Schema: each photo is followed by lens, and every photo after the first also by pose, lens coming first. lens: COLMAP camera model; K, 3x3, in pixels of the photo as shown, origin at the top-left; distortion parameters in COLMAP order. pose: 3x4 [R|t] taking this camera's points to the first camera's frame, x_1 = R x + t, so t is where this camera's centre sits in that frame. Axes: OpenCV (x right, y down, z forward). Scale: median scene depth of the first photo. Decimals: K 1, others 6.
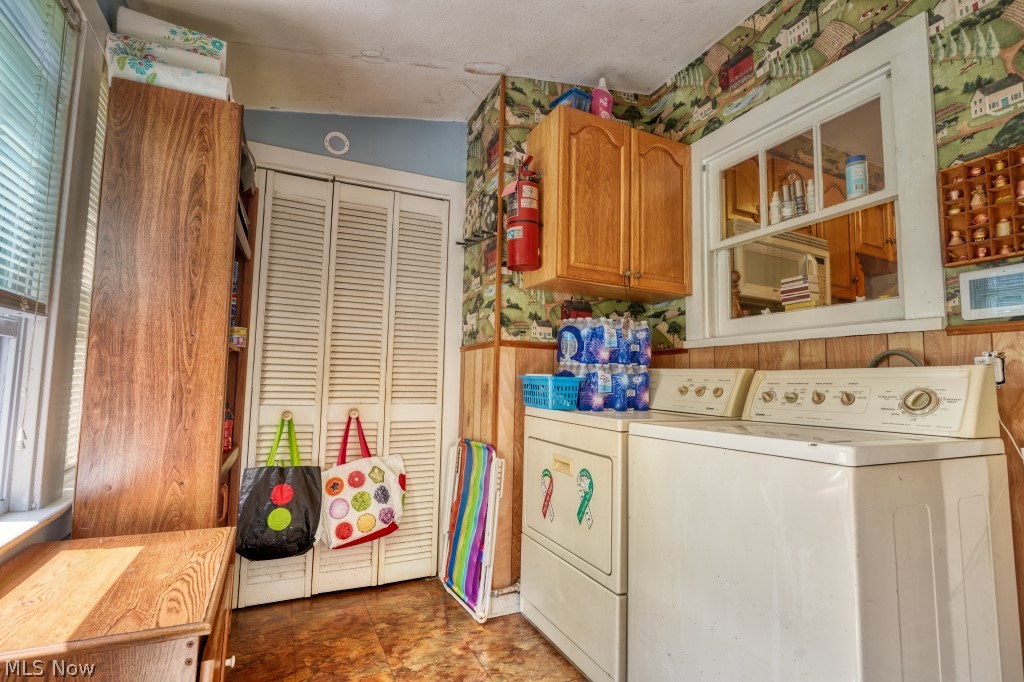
lens RADIAL K [[490.5, 0, 511.5], [0, 490.5, 339.5], [0, 0, 1]] dist [-0.006117, 0.003917]
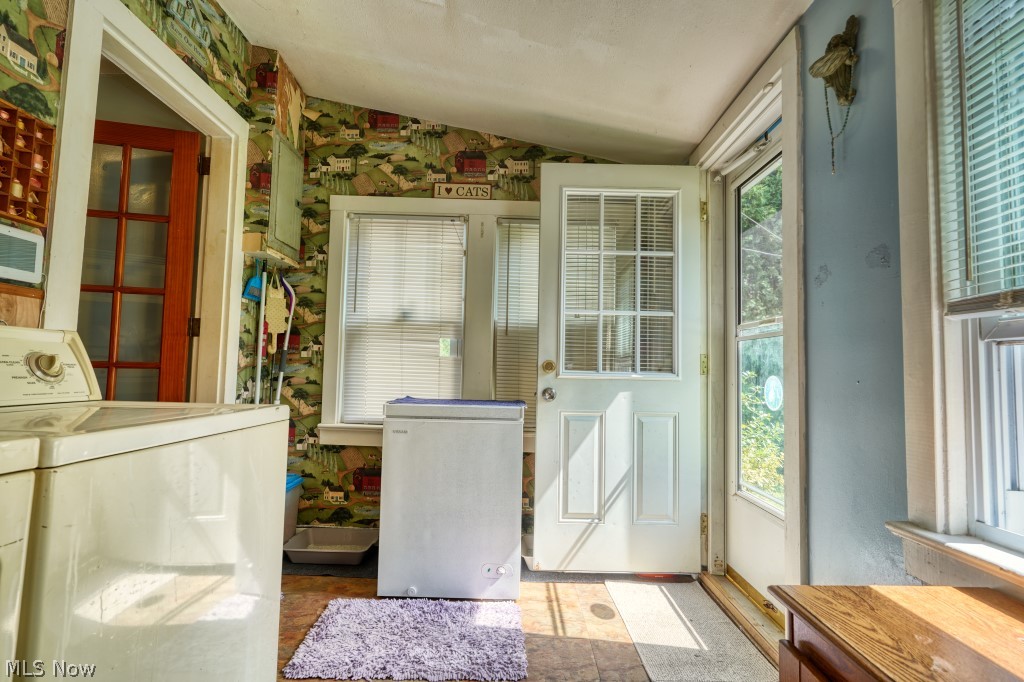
lens RADIAL K [[490.5, 0, 512.7], [0, 490.5, 342.2], [0, 0, 1]] dist [-0.006117, 0.003917]
pose [[-0.901422, -0.017316, 0.432596, -0.479527], [-0.082060, 0.987921, -0.131448, 0.182807], [-0.425094, -0.153989, -0.891954, 2.045248]]
